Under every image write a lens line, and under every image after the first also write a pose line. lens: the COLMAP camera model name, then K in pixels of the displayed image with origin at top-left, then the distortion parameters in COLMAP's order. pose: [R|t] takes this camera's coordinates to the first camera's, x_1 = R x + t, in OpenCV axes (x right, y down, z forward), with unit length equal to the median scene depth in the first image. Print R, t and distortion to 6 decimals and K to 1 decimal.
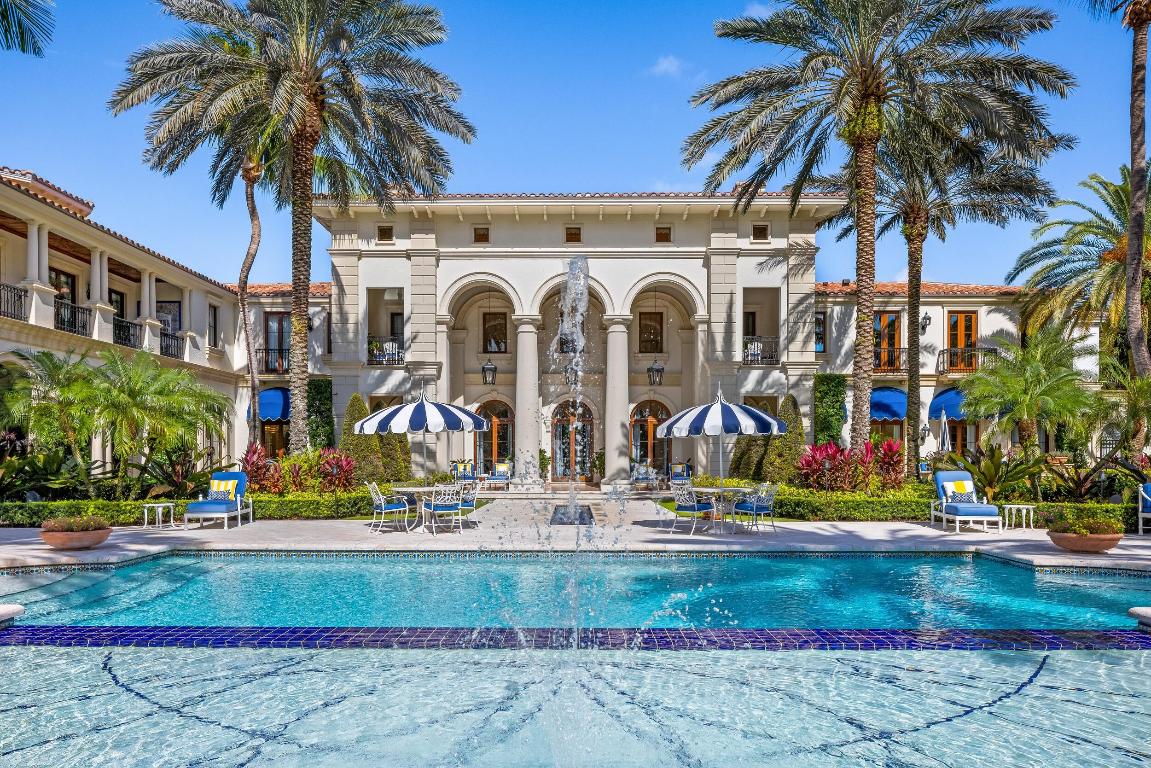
lens RADIAL K [[796.9, 0, 572.9], [0, 796.9, 459.1], [0, 0, 1]] dist [0.003610, 0.000899]
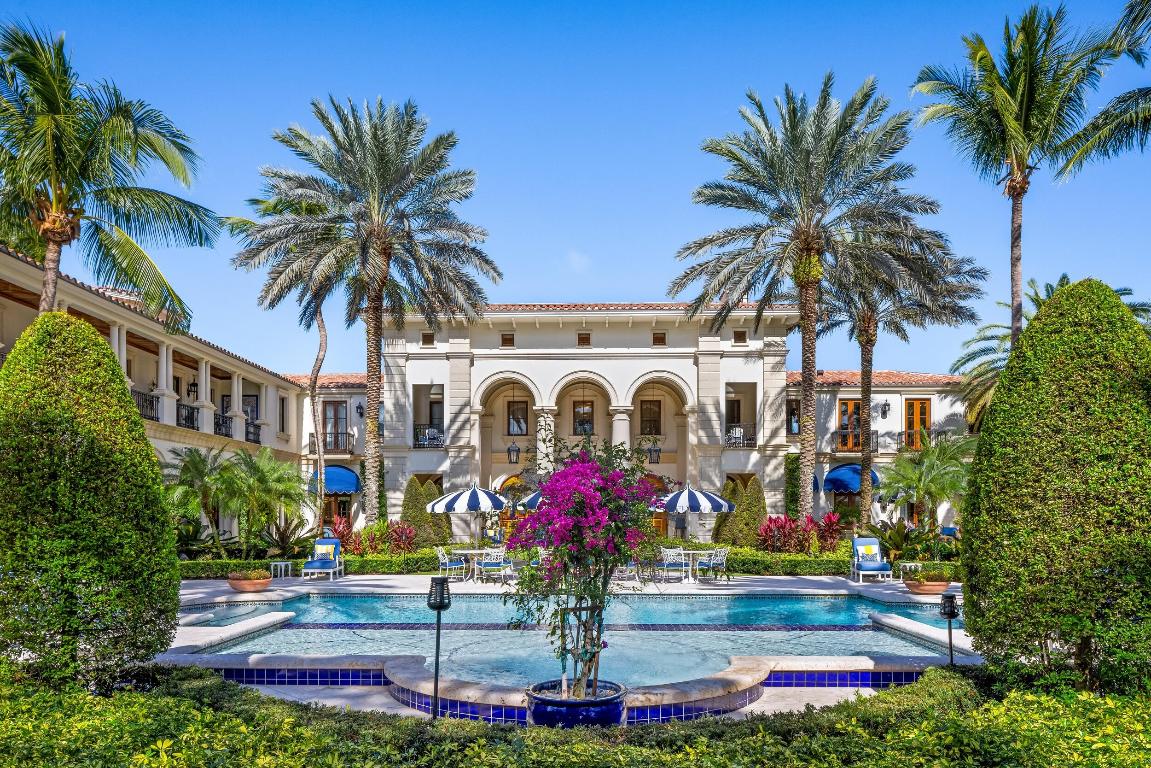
lens RADIAL K [[787.0, 0, 571.9], [0, 787.0, 498.2], [0, 0, 1]] dist [-0.001169, 0.000081]
pose [[0.999849, -0.001483, -0.017324, 0.002278], [0.000983, 0.999583, -0.028842, -0.007593], [0.017360, 0.028821, 0.999434, -0.179841]]
